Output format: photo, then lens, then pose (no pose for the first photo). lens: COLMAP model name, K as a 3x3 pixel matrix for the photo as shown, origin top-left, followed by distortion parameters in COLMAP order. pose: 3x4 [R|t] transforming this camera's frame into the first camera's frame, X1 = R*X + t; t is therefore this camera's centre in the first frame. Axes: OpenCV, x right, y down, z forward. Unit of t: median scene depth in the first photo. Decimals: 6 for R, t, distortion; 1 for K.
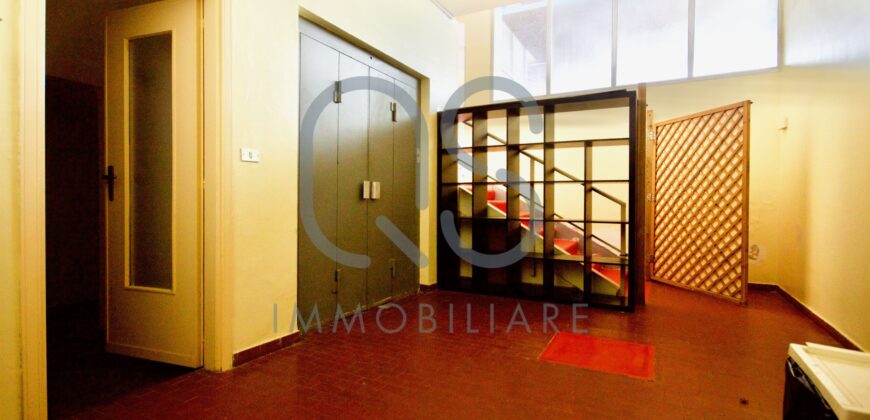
lens RADIAL K [[404.5, 0, 435.0], [0, 404.5, 210.0], [0, 0, 1]] dist [0.000447, -0.000033]
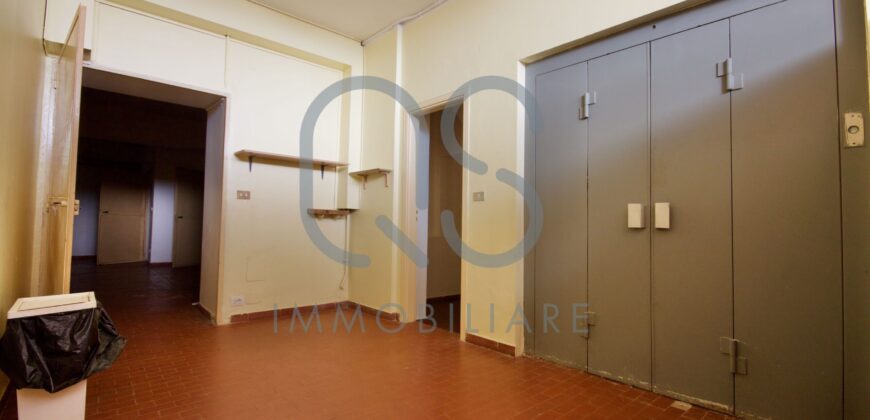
lens RADIAL K [[404.5, 0, 435.0], [0, 404.5, 210.0], [0, 0, 1]] dist [0.000447, -0.000033]
pose [[-0.329052, -0.055199, -0.942697, 0.656842], [-0.043139, 0.998127, -0.043387, -0.013393], [0.943326, 0.026390, -0.330817, 0.947219]]
